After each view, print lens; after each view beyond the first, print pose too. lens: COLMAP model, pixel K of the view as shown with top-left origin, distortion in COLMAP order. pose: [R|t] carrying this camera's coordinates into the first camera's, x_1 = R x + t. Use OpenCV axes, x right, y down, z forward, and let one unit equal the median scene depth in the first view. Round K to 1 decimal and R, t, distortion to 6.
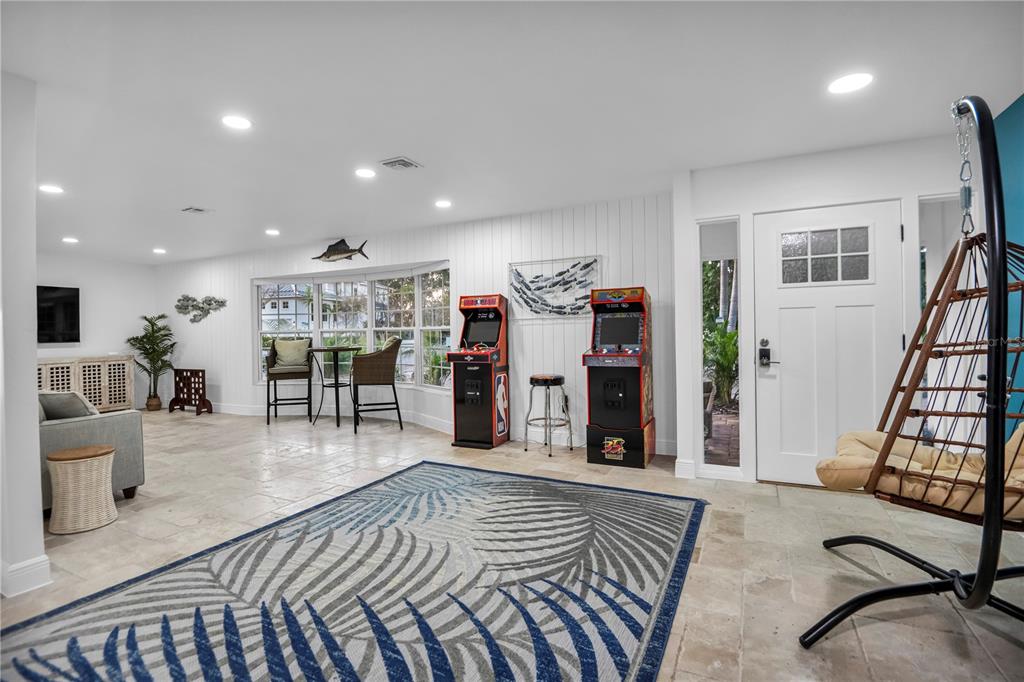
lens RADIAL K [[484.8, 0, 513.9], [0, 484.8, 337.0], [0, 0, 1]] dist [-0.024268, -0.001194]
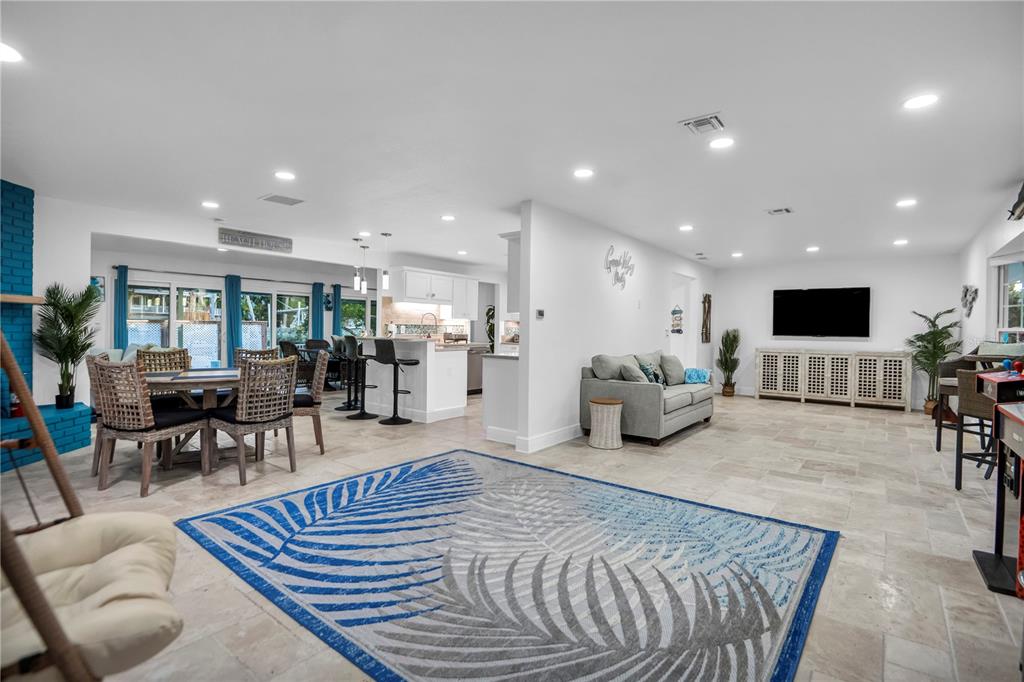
lens RADIAL K [[484.8, 0, 515.3], [0, 484.8, 339.1], [0, 0, 1]] dist [-0.024268, -0.001194]
pose [[-0.206410, 0.034022, -0.977874, 0.527867], [-0.020686, 0.999020, 0.039124, -0.017820], [0.978247, 0.028304, -0.205504, 0.716995]]
